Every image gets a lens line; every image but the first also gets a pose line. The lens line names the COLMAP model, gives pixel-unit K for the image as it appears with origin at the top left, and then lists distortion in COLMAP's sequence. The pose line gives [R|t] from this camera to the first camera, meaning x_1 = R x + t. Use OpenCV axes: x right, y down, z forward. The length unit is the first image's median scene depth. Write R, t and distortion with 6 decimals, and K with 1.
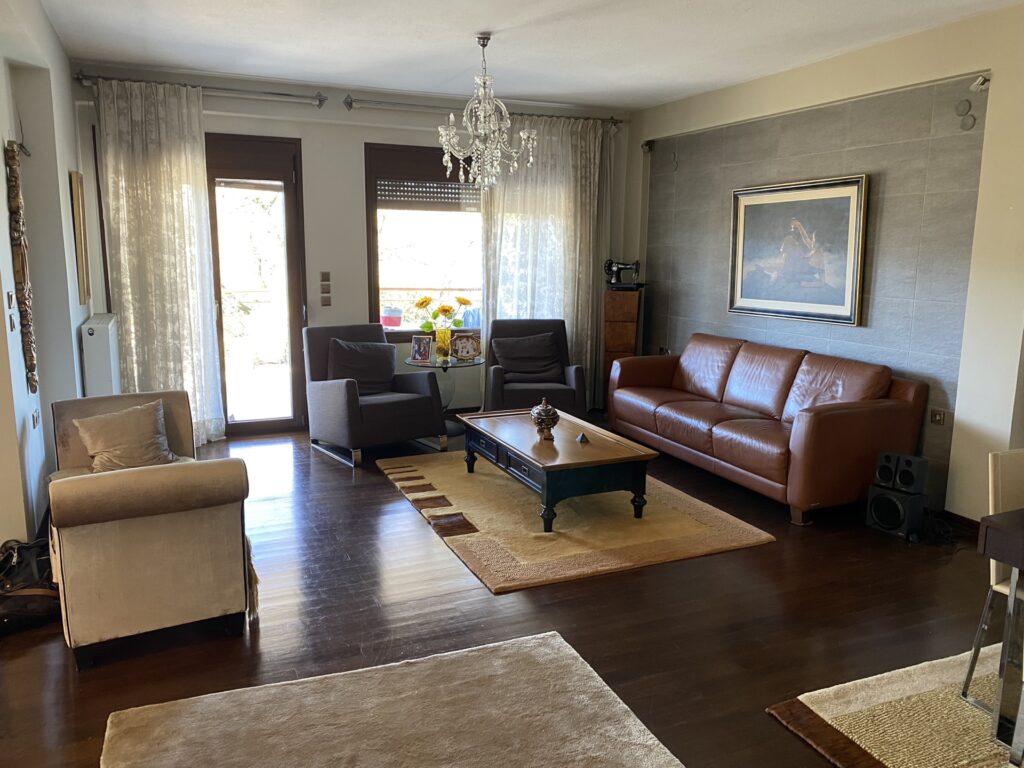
lens RADIAL K [[769.6, 0, 510.0], [0, 769.6, 381.0], [0, 0, 1]] dist [0.047576, -0.065527]
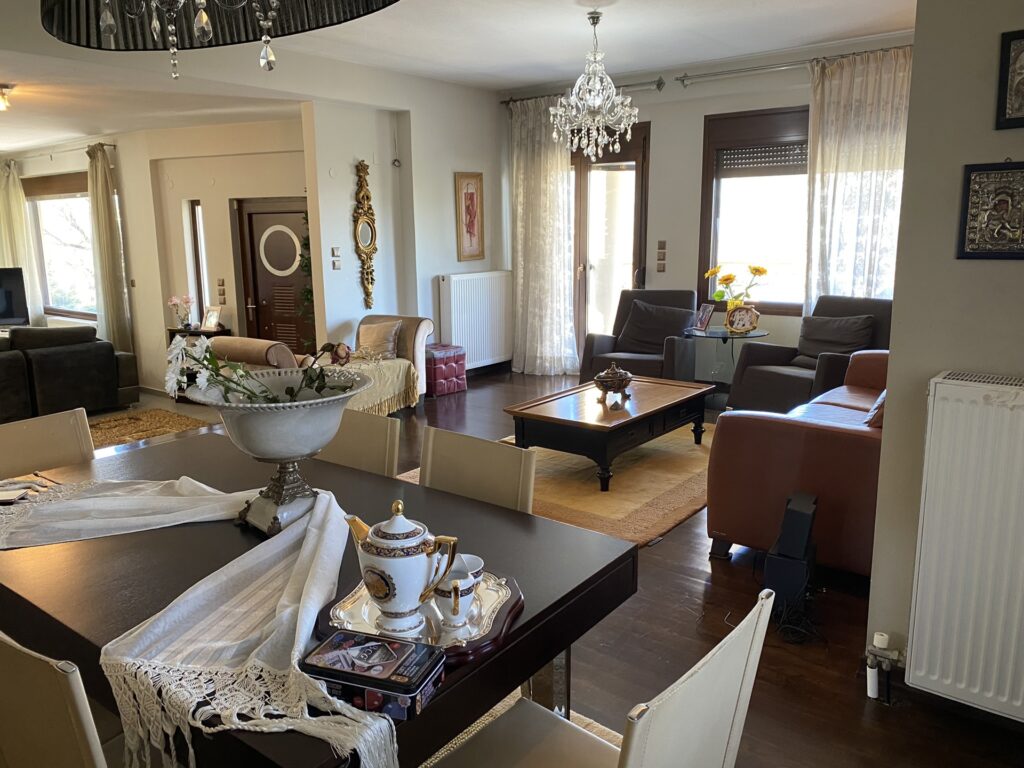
lens RADIAL K [[769.6, 0, 517.7], [0, 769.6, 382.8], [0, 0, 1]] dist [0.047576, -0.065527]
pose [[0.481988, 0.158607, -0.861702, 0.643191], [-0.131547, 0.985431, 0.107801, -0.033271], [0.866246, 0.061396, 0.495831, 0.288465]]
